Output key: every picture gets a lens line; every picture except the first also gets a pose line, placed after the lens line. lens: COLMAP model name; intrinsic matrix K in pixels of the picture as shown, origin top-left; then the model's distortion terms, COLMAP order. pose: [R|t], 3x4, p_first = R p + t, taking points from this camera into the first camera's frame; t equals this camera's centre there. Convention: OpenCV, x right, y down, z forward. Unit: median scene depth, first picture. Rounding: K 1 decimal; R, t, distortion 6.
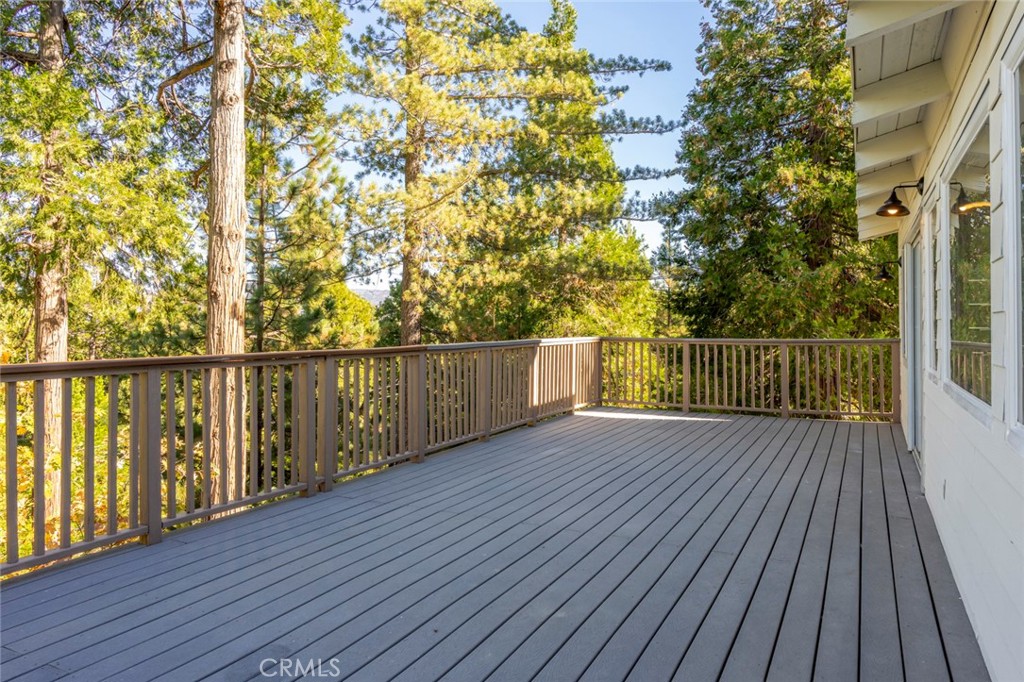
lens RADIAL K [[700.0, 0, 509.6], [0, 700.0, 313.4], [0, 0, 1]] dist [0.000102, 0.000247]
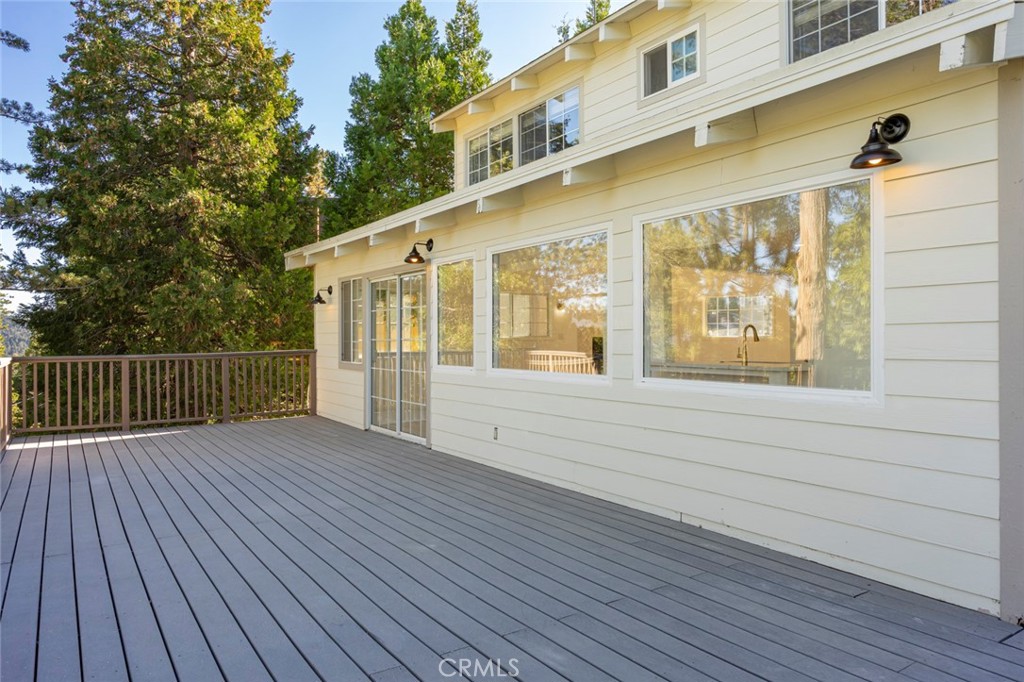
lens RADIAL K [[693.5, 0, 512.0], [0, 693.5, 341.0], [0, 0, 1]] dist [0.000805, 0.001853]
pose [[0.481518, -0.011362, 0.876362, -0.335597], [-0.003266, 0.999886, 0.014758, 0.000824], [-0.876430, -0.009968, 0.481426, 0.064943]]
